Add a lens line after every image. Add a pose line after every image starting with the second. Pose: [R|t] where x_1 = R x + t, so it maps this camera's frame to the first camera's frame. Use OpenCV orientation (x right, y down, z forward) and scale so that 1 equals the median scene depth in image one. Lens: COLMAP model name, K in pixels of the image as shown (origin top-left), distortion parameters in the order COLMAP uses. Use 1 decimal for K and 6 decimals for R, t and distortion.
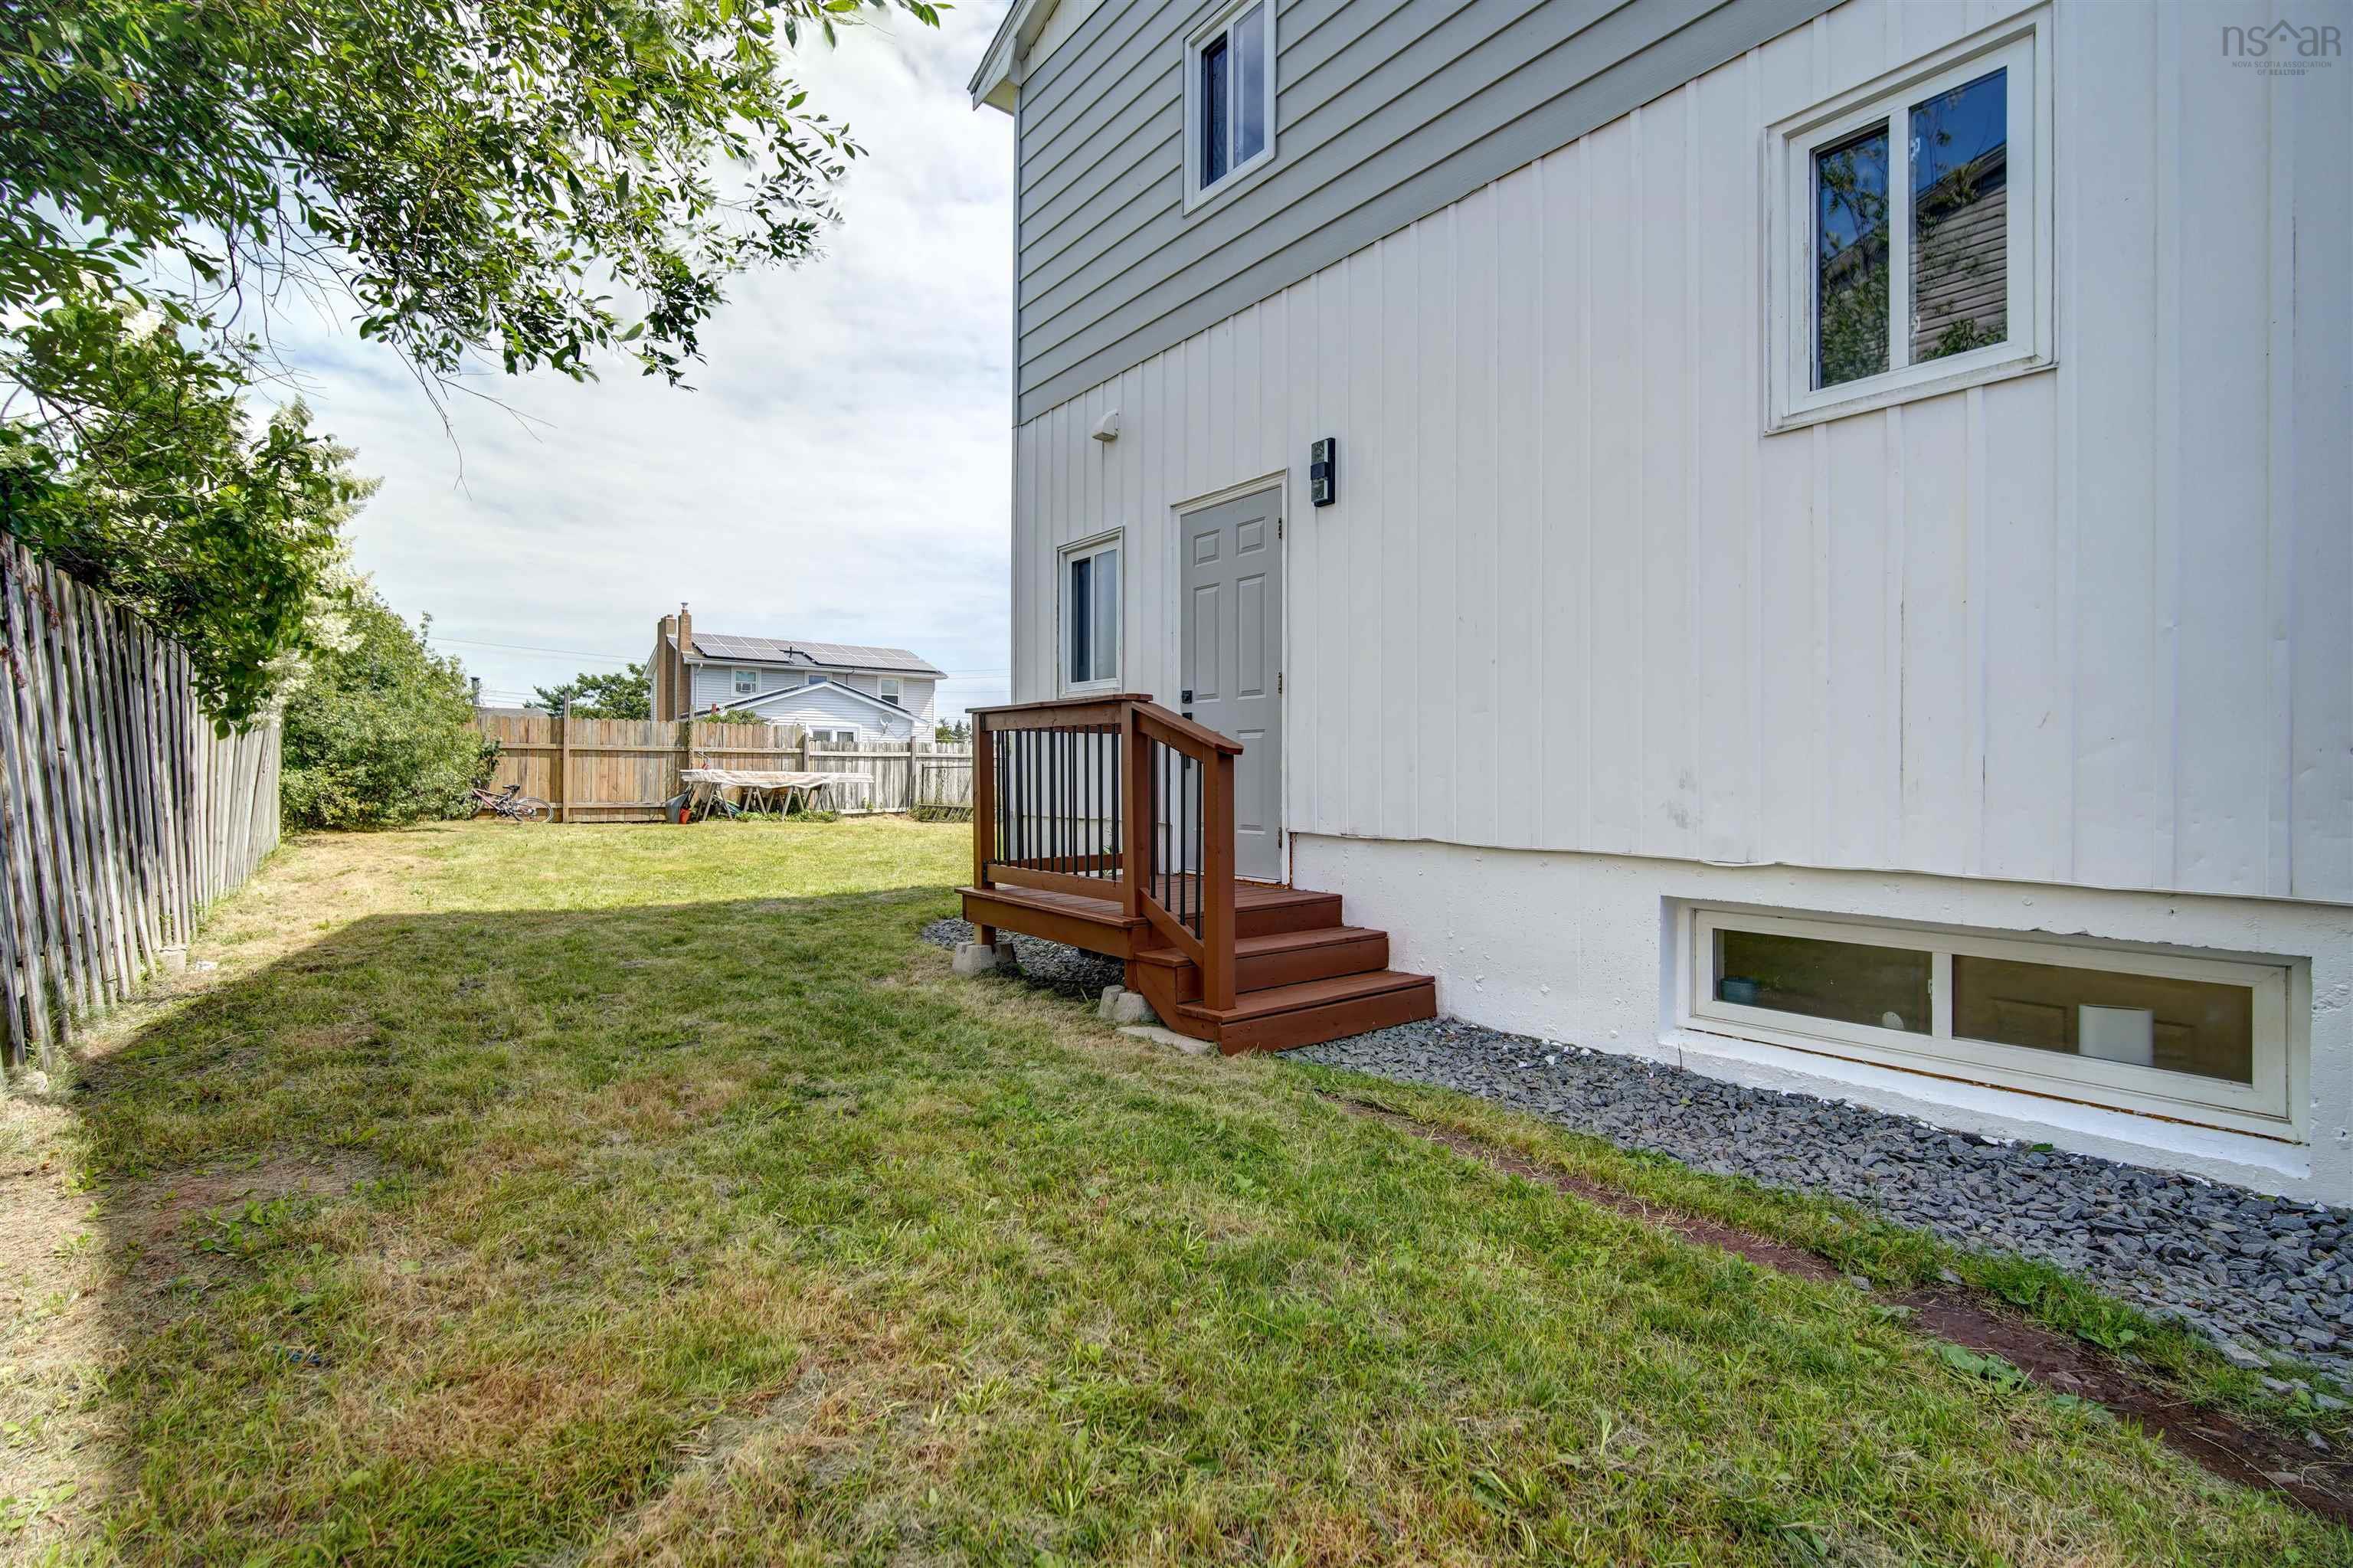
lens RADIAL K [[1007.0, 0, 1166.4], [0, 1007.0, 779.3], [0, 0, 1]] dist [-0.009793, -0.000133]
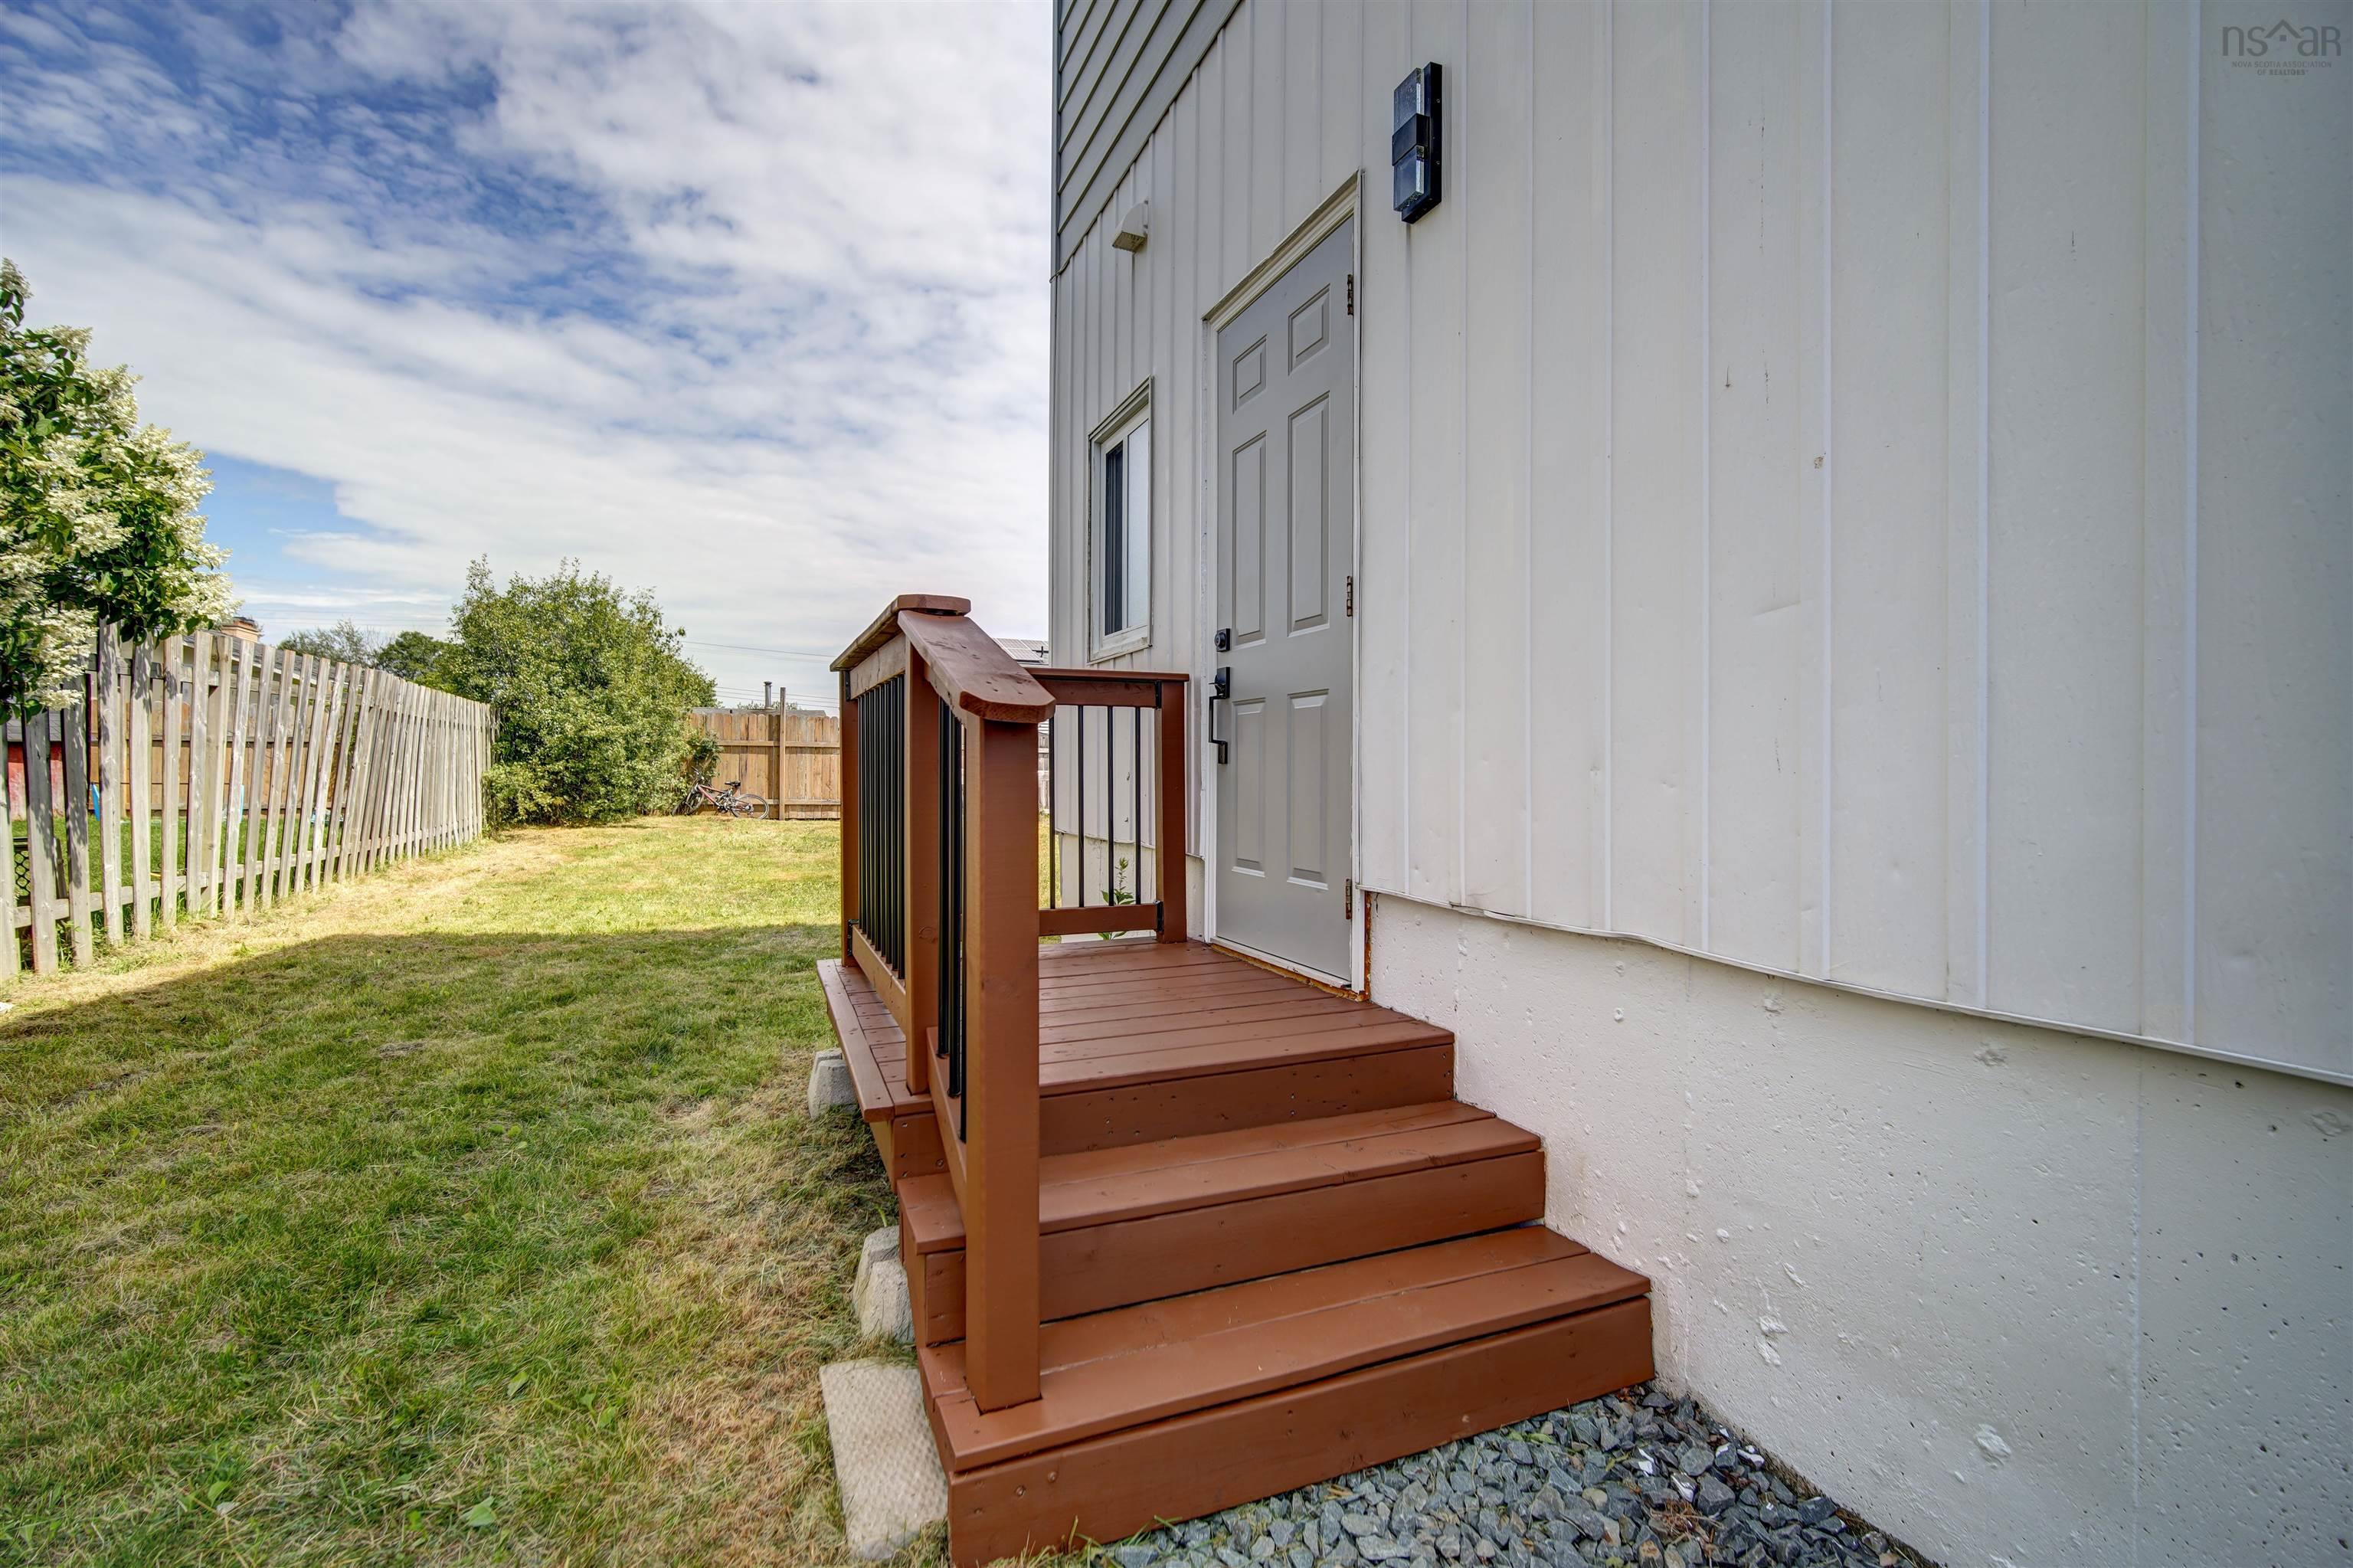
lens RADIAL K [[1007.0, 0, 1165.9], [0, 1007.0, 771.4], [0, 0, 1]] dist [-0.009793, -0.000133]
pose [[0.963086, 0.005786, -0.269131, 0.043761], [-0.007974, 0.999943, -0.007038, -0.000715], [0.269075, 0.008924, 0.963078, 0.131767]]
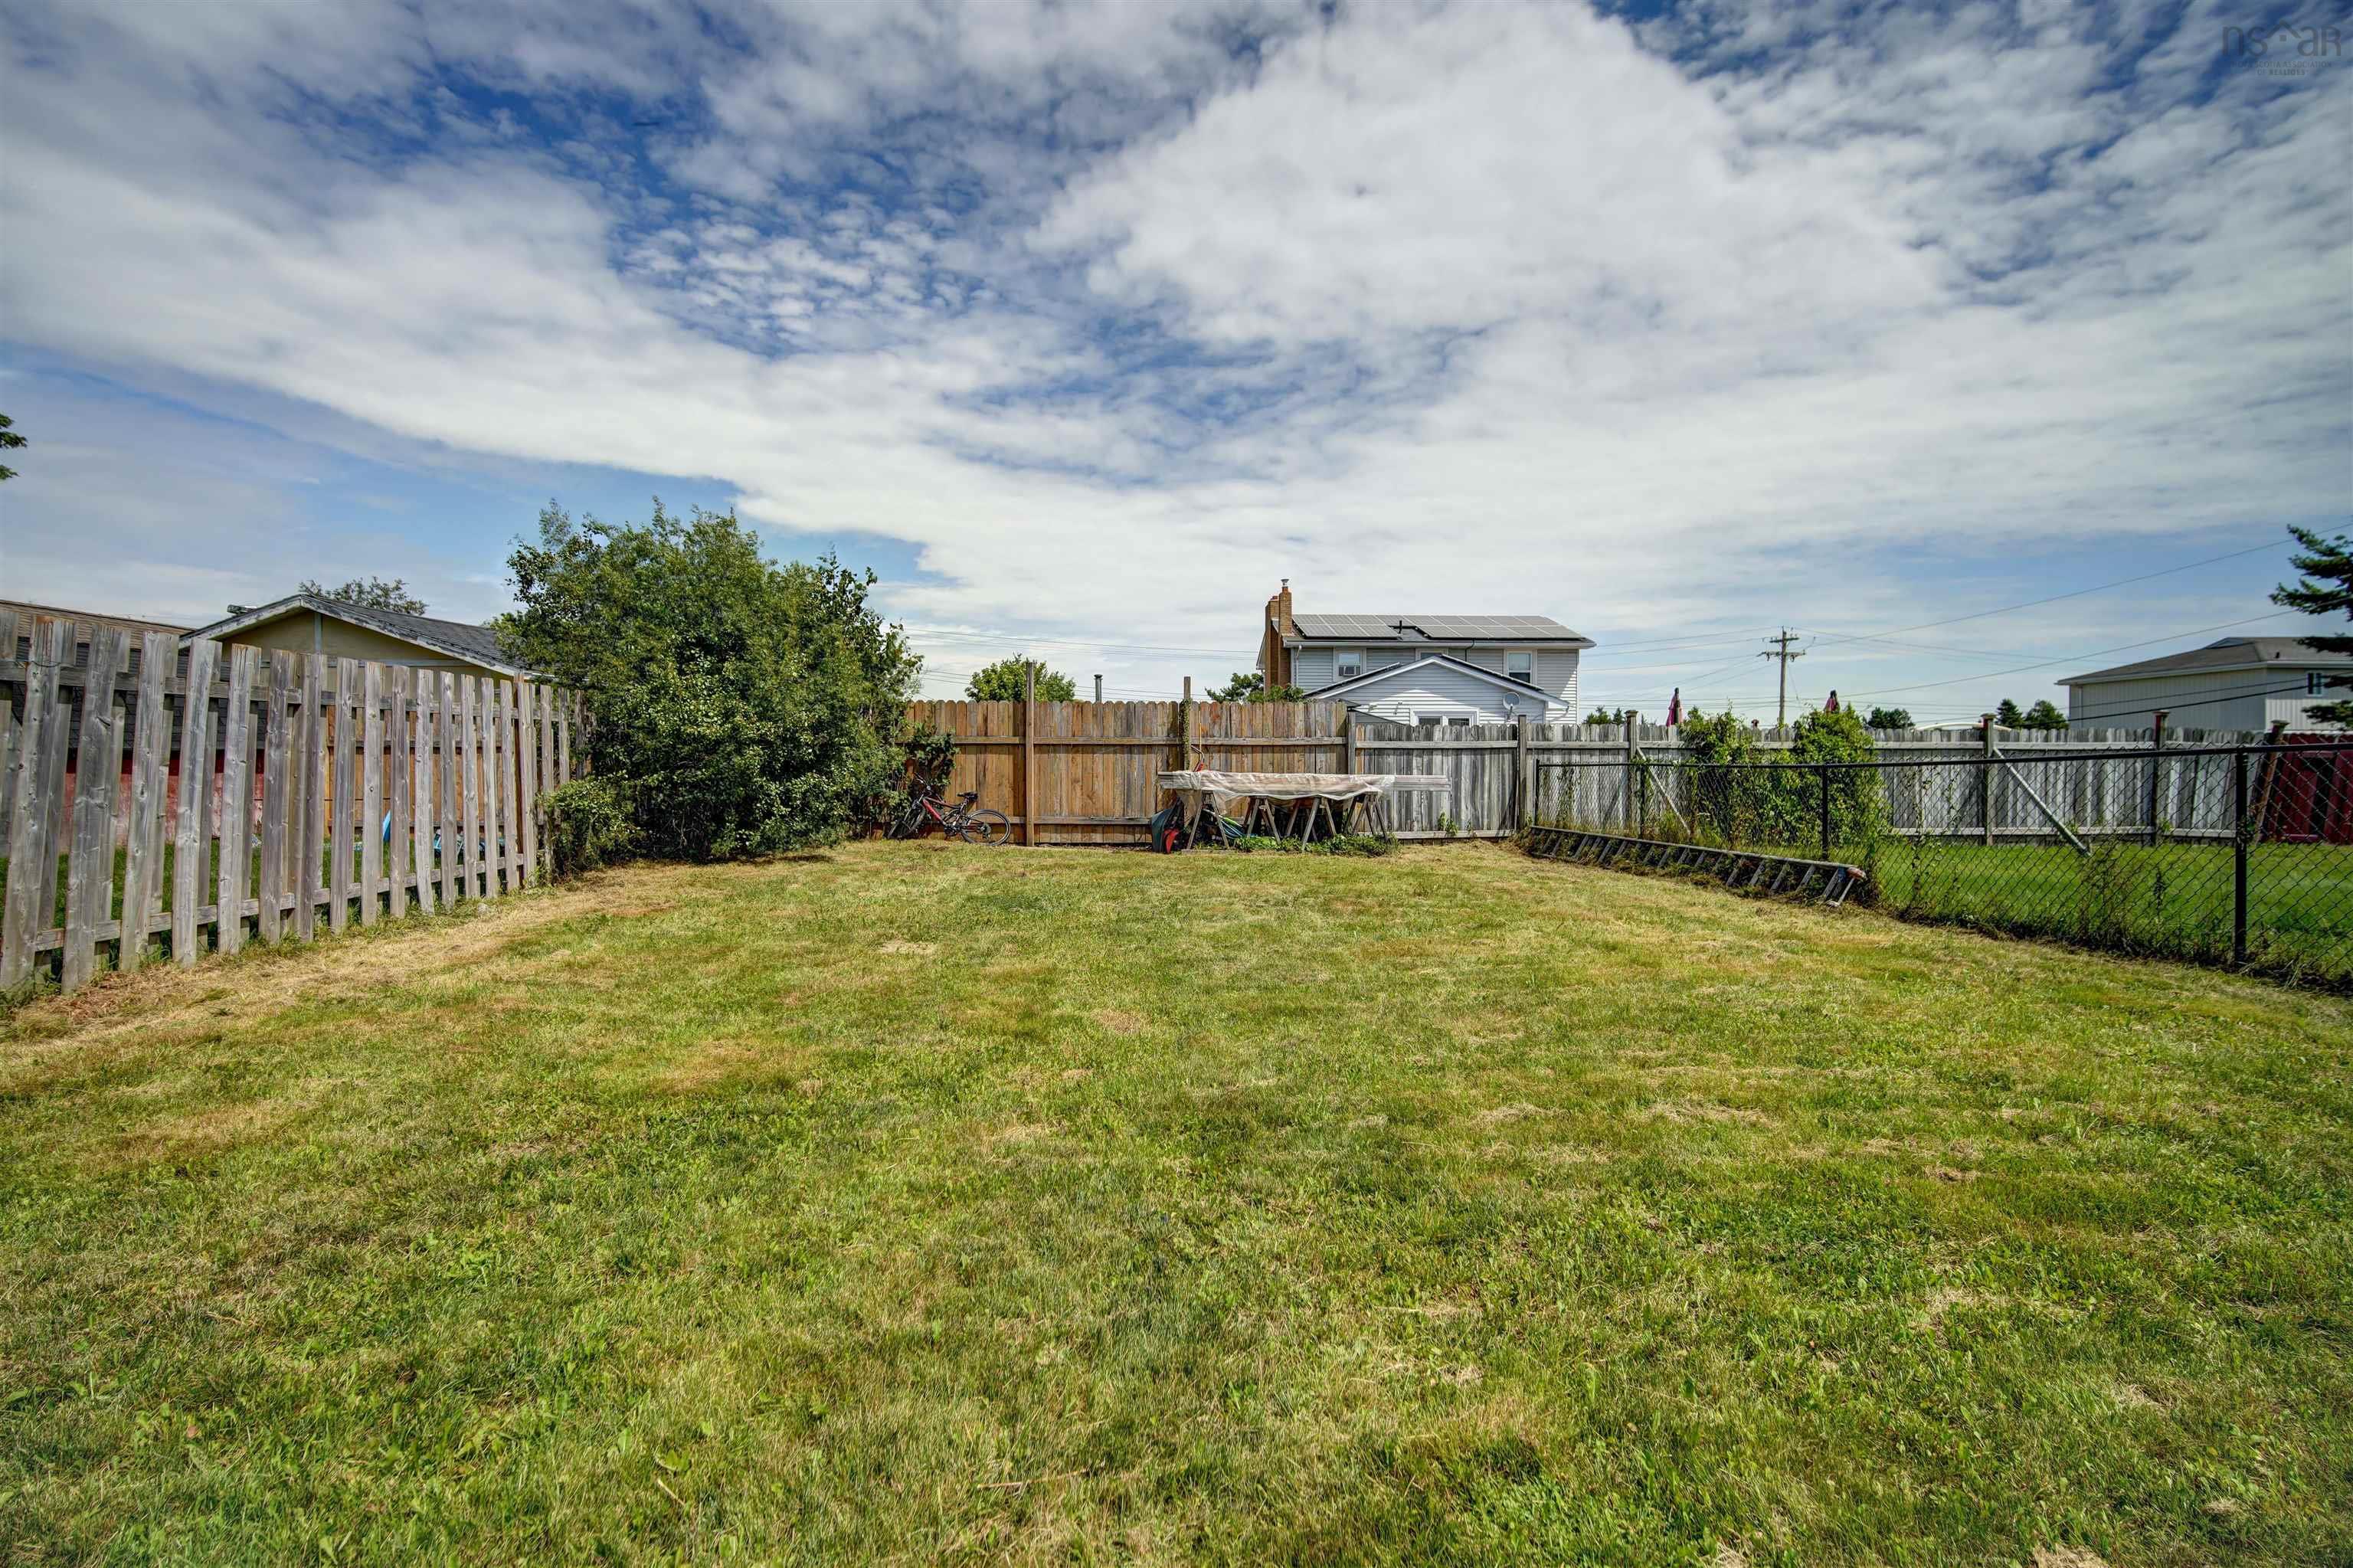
lens RADIAL K [[1007.0, 0, 1173.2], [0, 1007.0, 775.6], [0, 0, 1]] dist [-0.009793, -0.000133]
pose [[0.816385, 0.002485, -0.577503, -0.085677], [0.001144, 0.999982, 0.005920, -0.010916], [0.577507, -0.005494, 0.816367, 0.456823]]
